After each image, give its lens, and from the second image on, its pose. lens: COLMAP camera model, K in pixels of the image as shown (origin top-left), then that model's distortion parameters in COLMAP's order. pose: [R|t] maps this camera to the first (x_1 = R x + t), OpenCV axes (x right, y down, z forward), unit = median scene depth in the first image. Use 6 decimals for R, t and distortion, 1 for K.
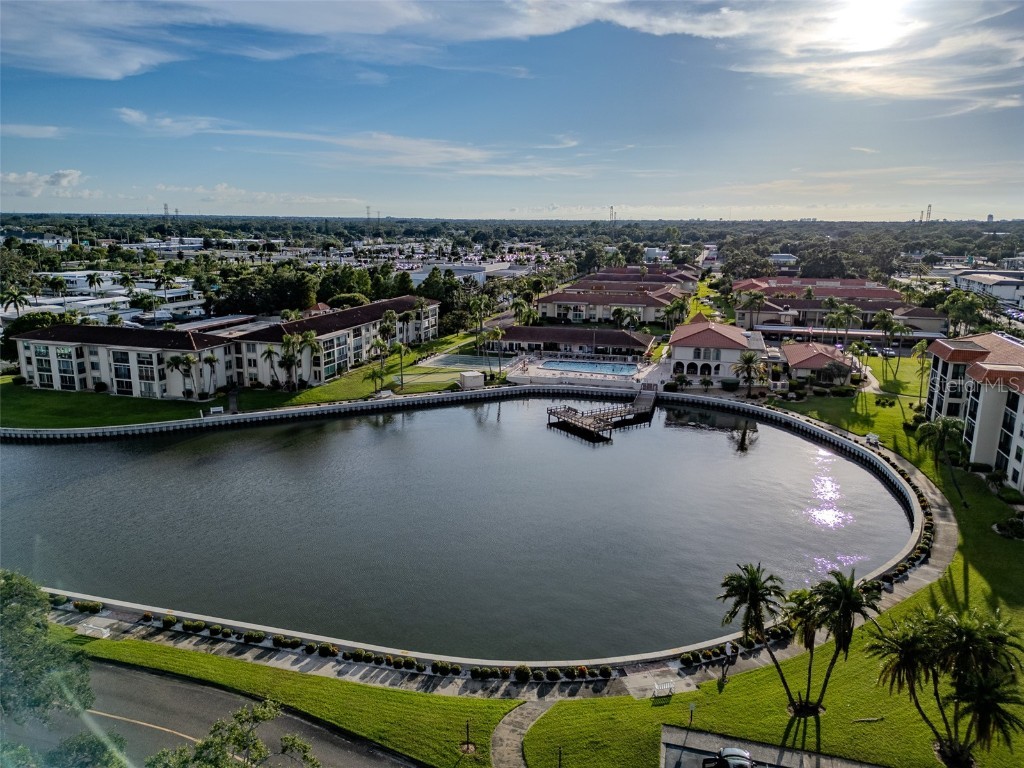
lens RADIAL K [[728.6, 0, 515.5], [0, 728.6, 346.1], [0, 0, 1]] dist [0.064893, -0.059041]
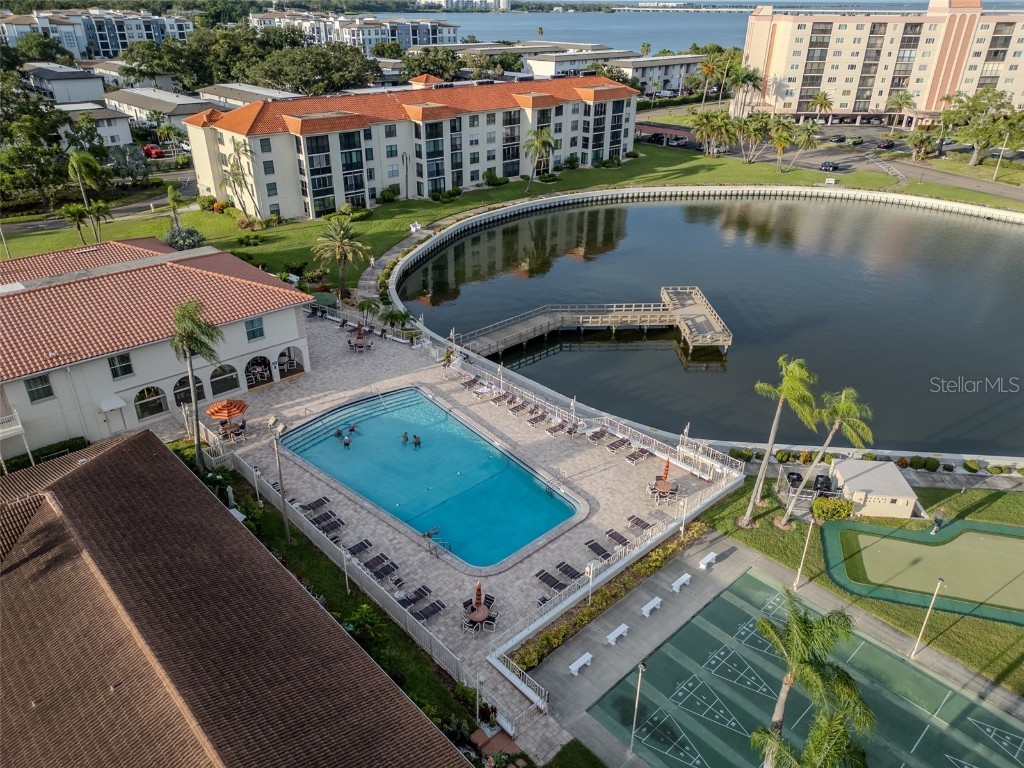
lens RADIAL K [[728.6, 0, 507.0], [0, 728.6, 377.7], [0, 0, 1]] dist [0.064893, -0.059041]
pose [[-0.851725, -0.252799, 0.458974, -0.062940], [0.072942, 0.810193, 0.581607, -0.194320], [-0.518888, 0.528848, -0.671622, 1.305245]]
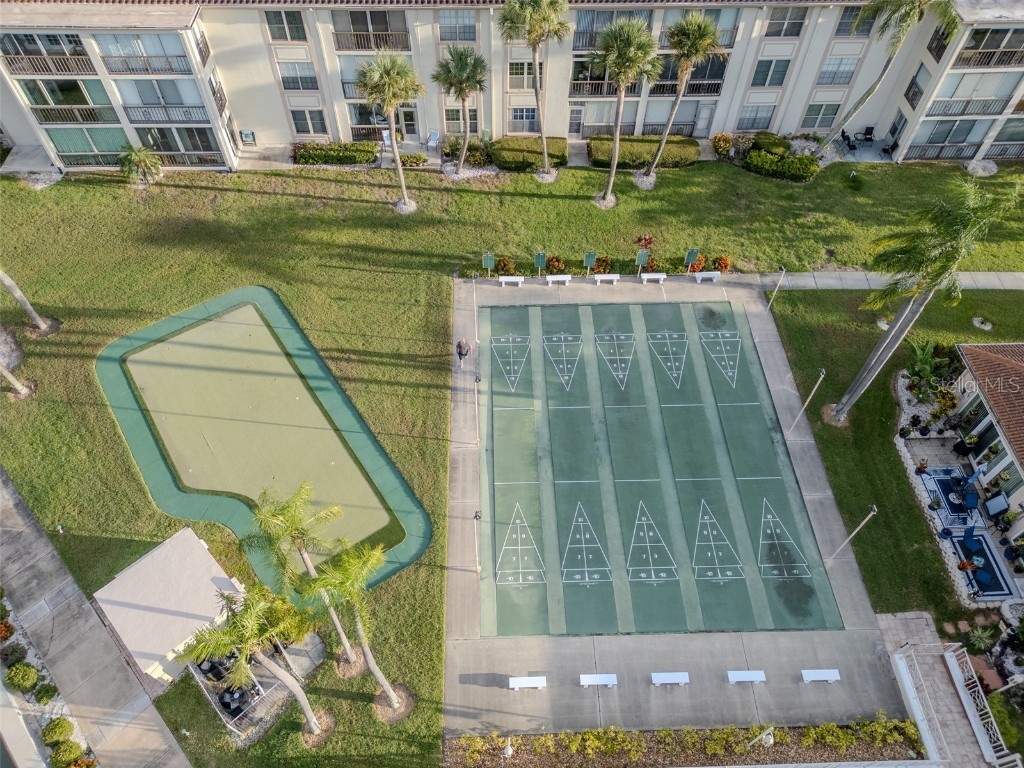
lens RADIAL K [[728.6, 0, 508.1], [0, 728.6, 374.7], [0, 0, 1]] dist [0.064893, -0.059041]
pose [[0.300182, 0.752620, -0.586049, 0.031581], [-0.168081, 0.646505, 0.744164, -0.150726], [0.938956, -0.124881, 0.320571, 1.057349]]
